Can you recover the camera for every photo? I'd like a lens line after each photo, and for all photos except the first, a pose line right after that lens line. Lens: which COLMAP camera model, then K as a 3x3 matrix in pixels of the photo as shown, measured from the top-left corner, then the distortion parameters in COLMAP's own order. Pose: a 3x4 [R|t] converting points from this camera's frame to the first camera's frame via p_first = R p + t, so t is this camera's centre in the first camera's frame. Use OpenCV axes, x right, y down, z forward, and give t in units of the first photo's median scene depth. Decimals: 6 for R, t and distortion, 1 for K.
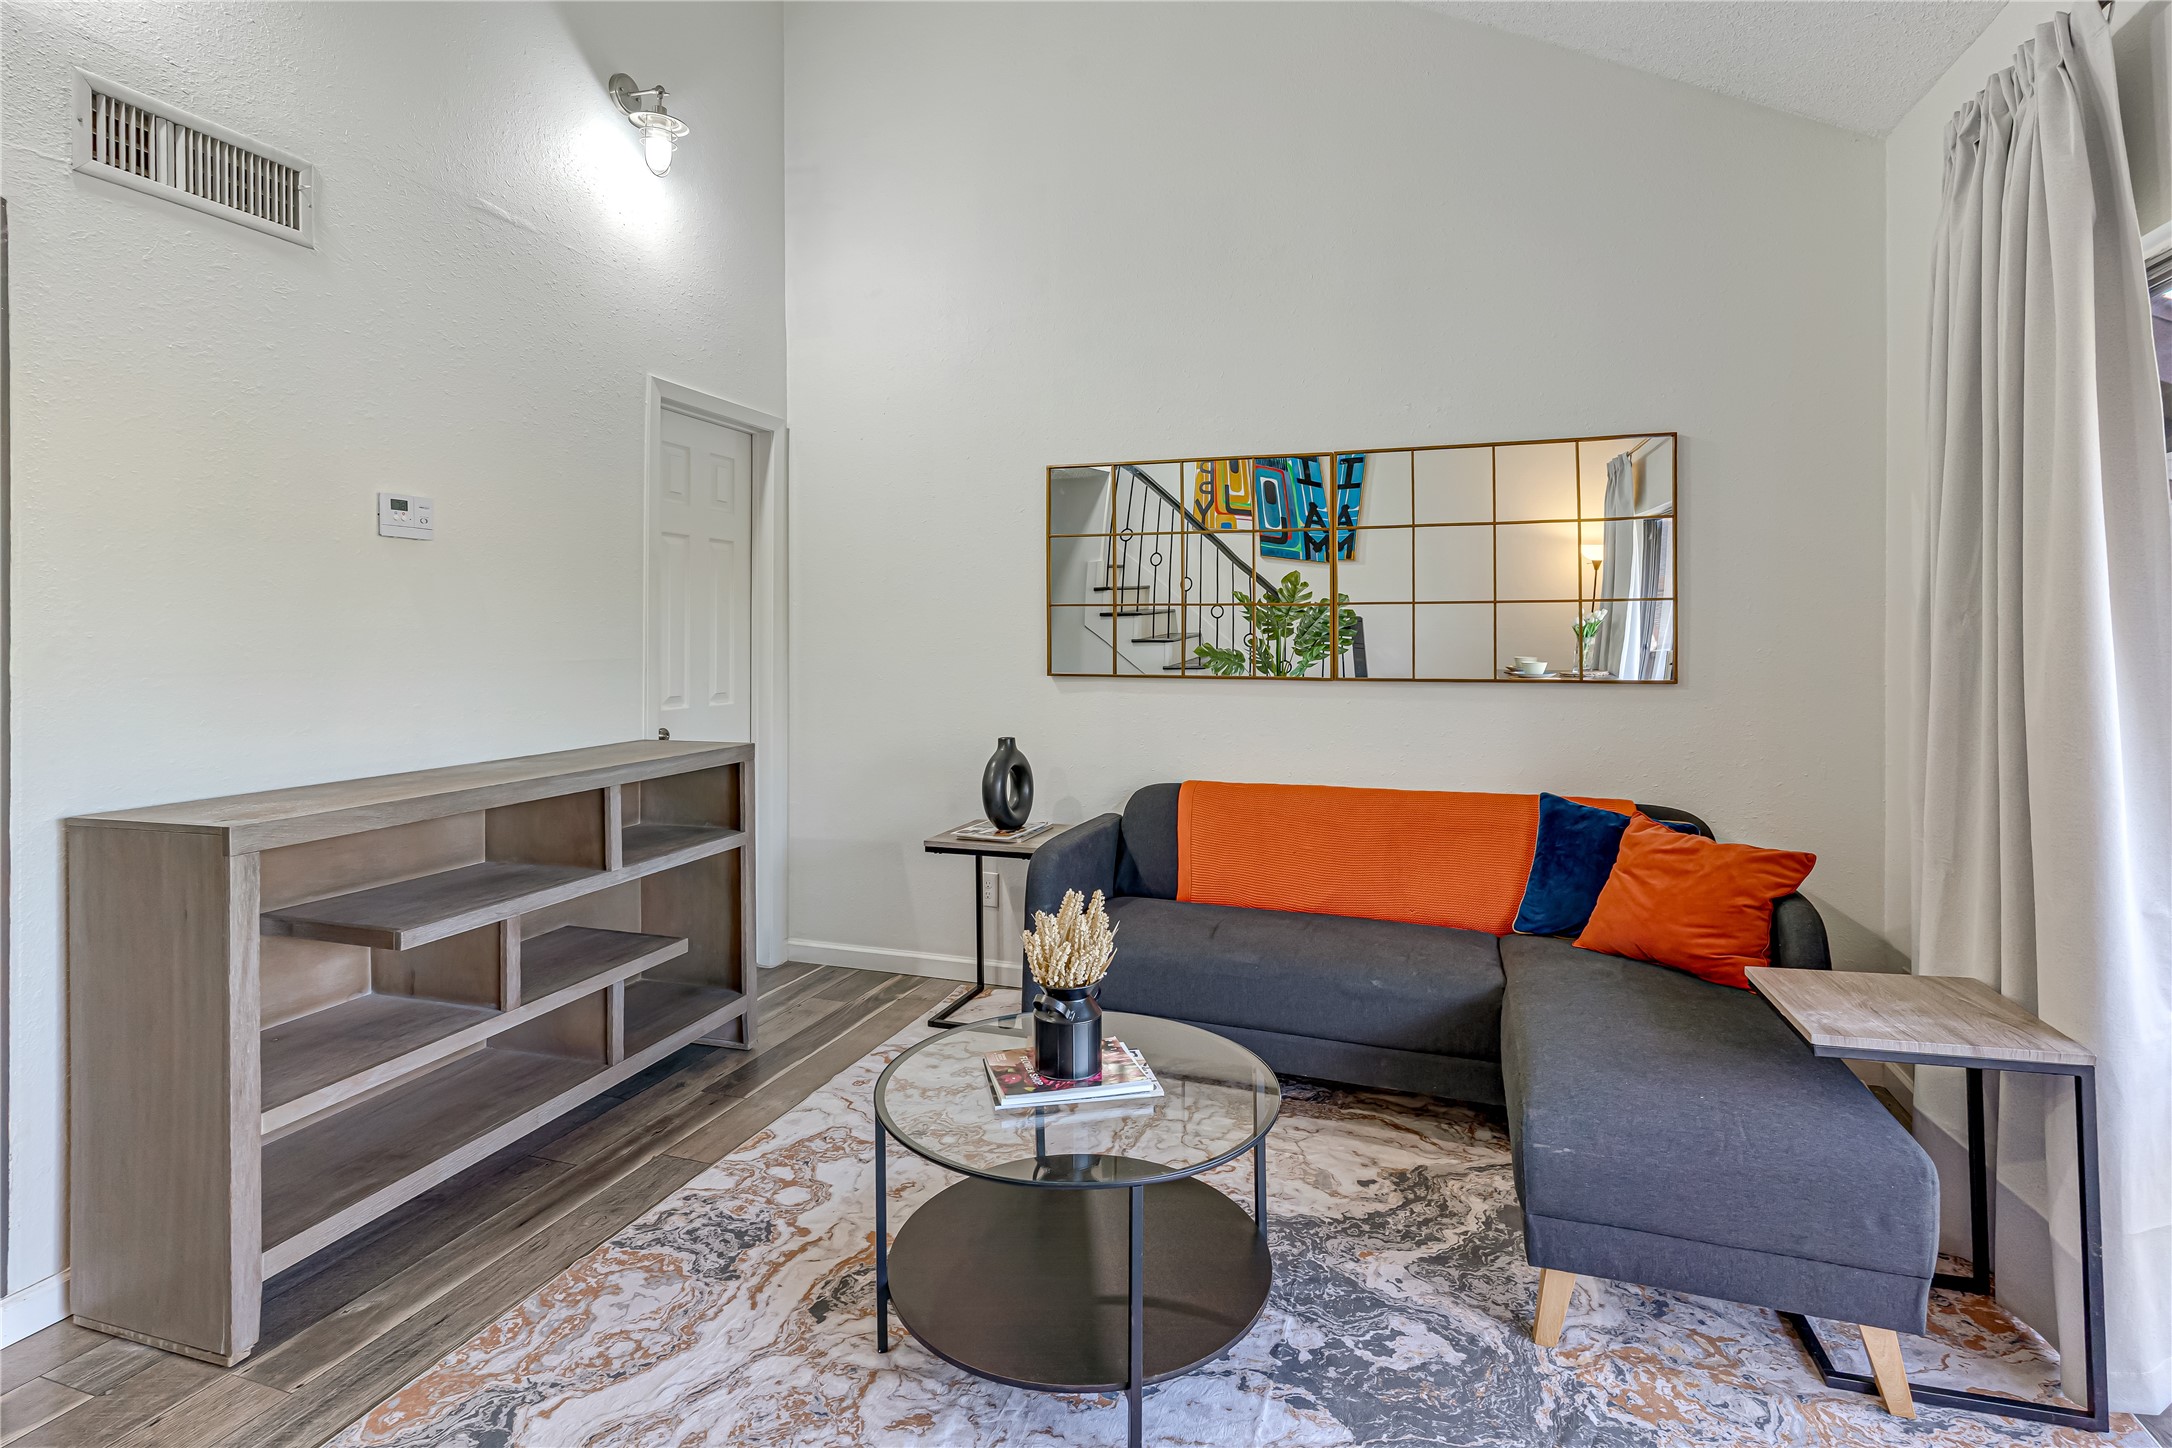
lens RADIAL K [[1067.2, 0, 1083.1], [0, 1067.2, 633.5], [0, 0, 1]] dist [0.002767, 0.001045]
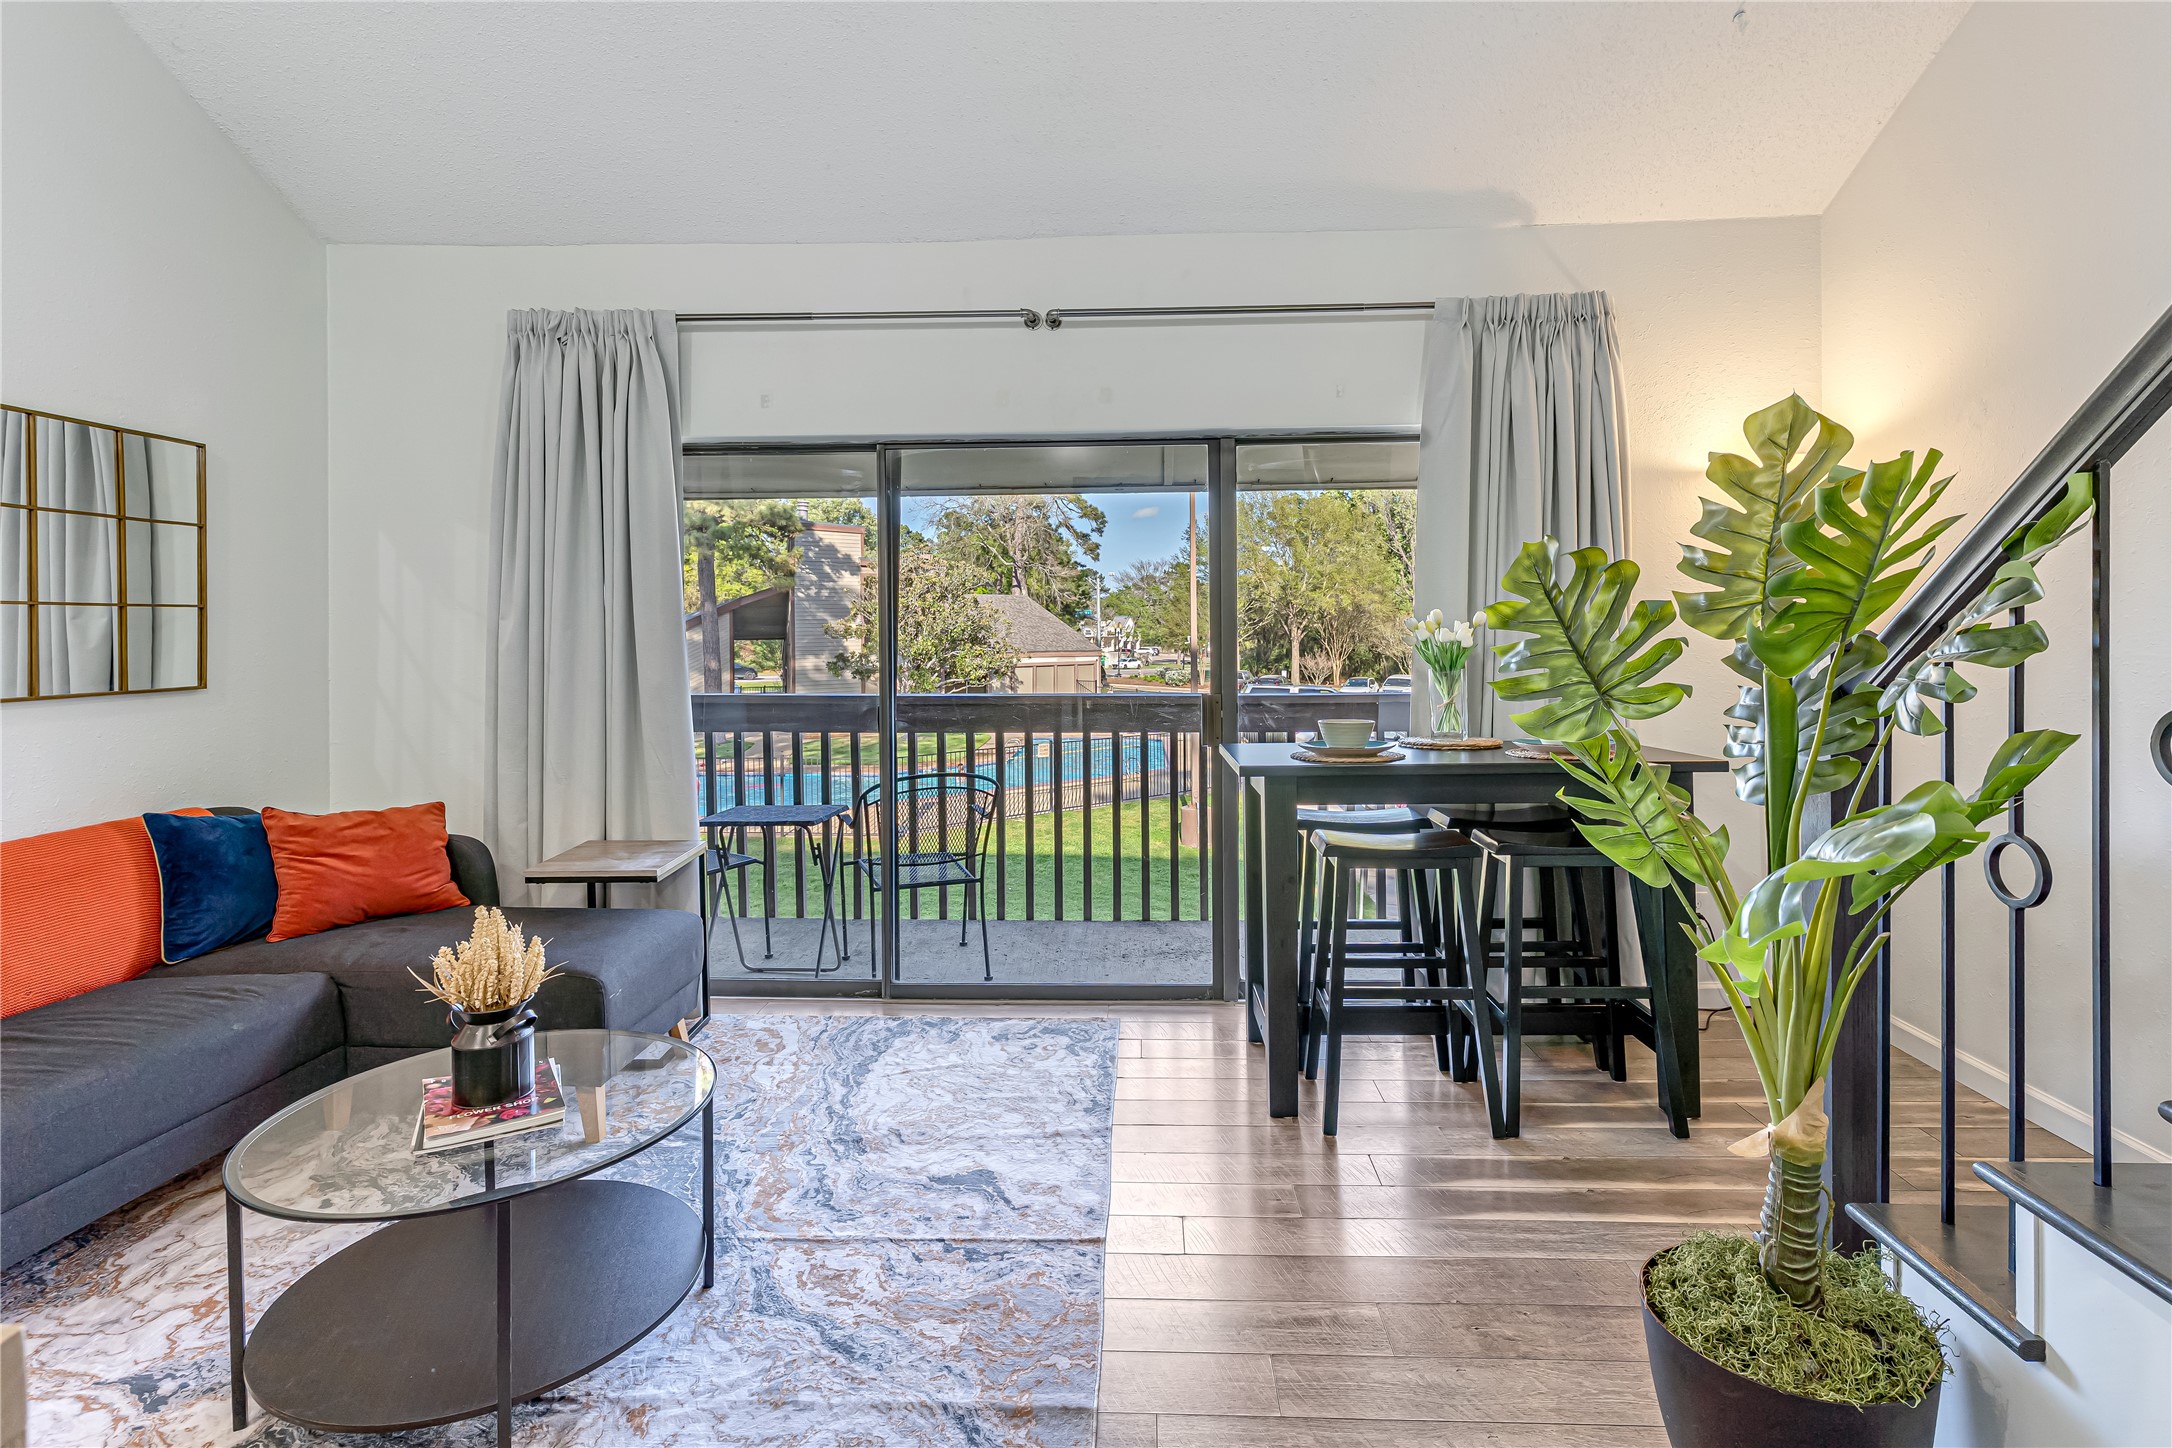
lens RADIAL K [[1067.2, 0, 1099.3], [0, 1067.2, 644.7], [0, 0, 1]] dist [0.002767, 0.001045]
pose [[-0.292639, -0.007118, 0.956196, -0.756363], [0.008257, 0.999916, 0.009970, 0.001542], [-0.956187, 0.010813, -0.292556, 0.531506]]
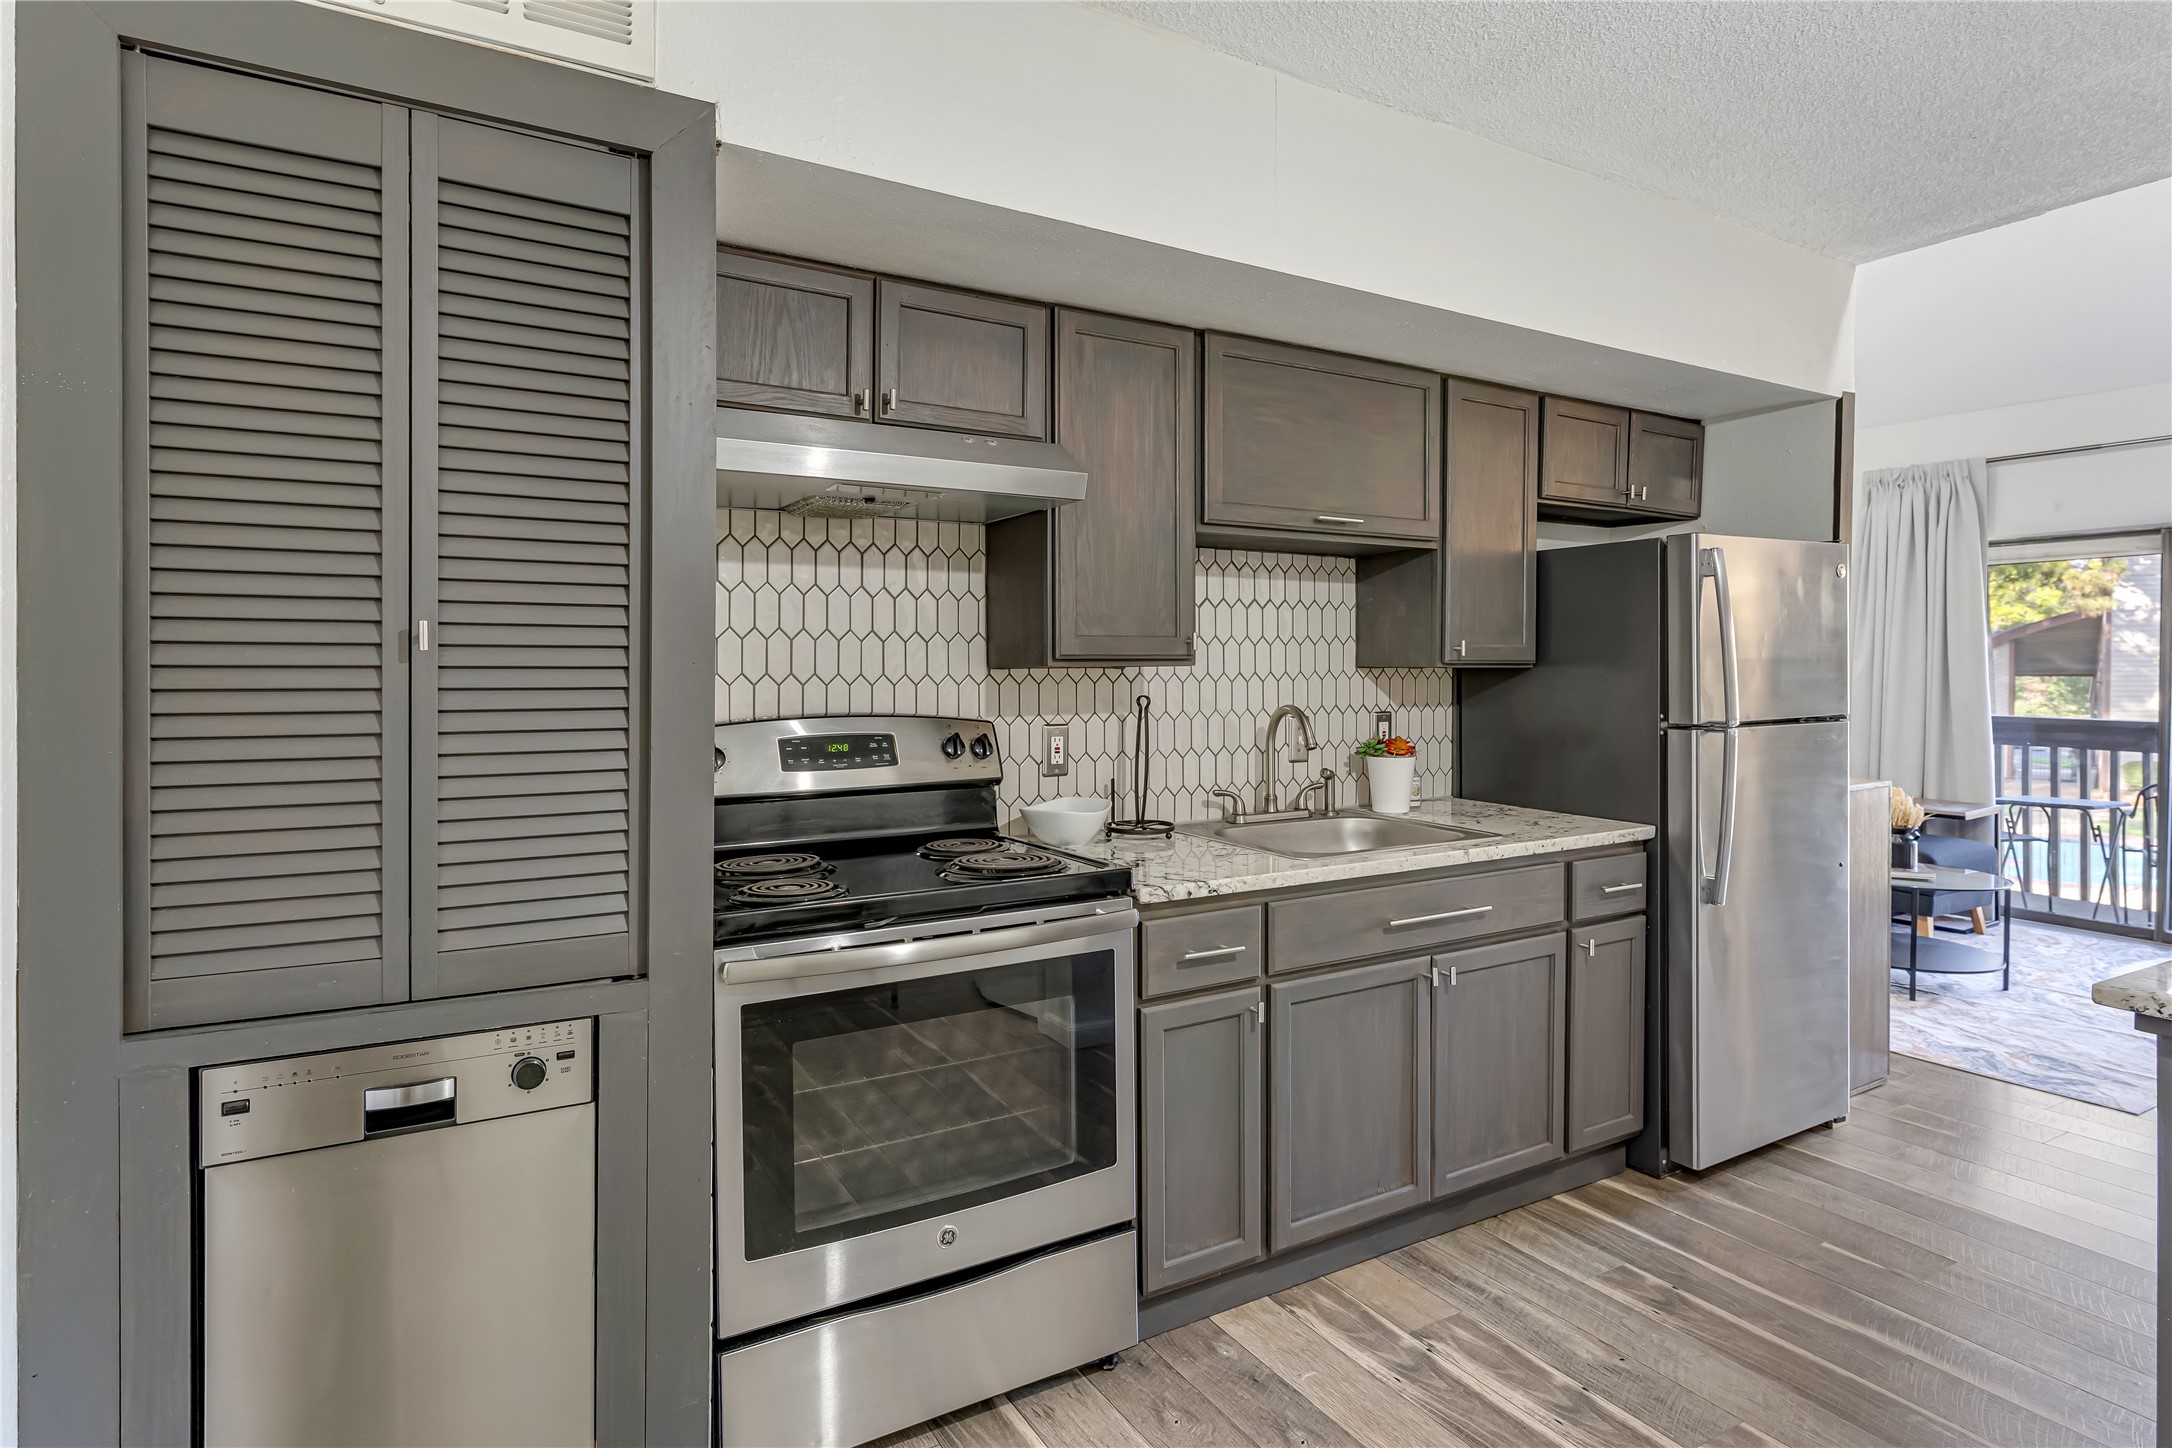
lens RADIAL K [[1180.1, 0, 1057.9], [0, 1180.1, 682.4], [0, 0, 1]] dist [0.002157, 0.001872]
pose [[0.652681, -0.005257, 0.757615, -2.107287], [-0.004161, 0.999936, 0.010523, 0.007319], [-0.757622, -0.010021, 0.652617, 0.509007]]
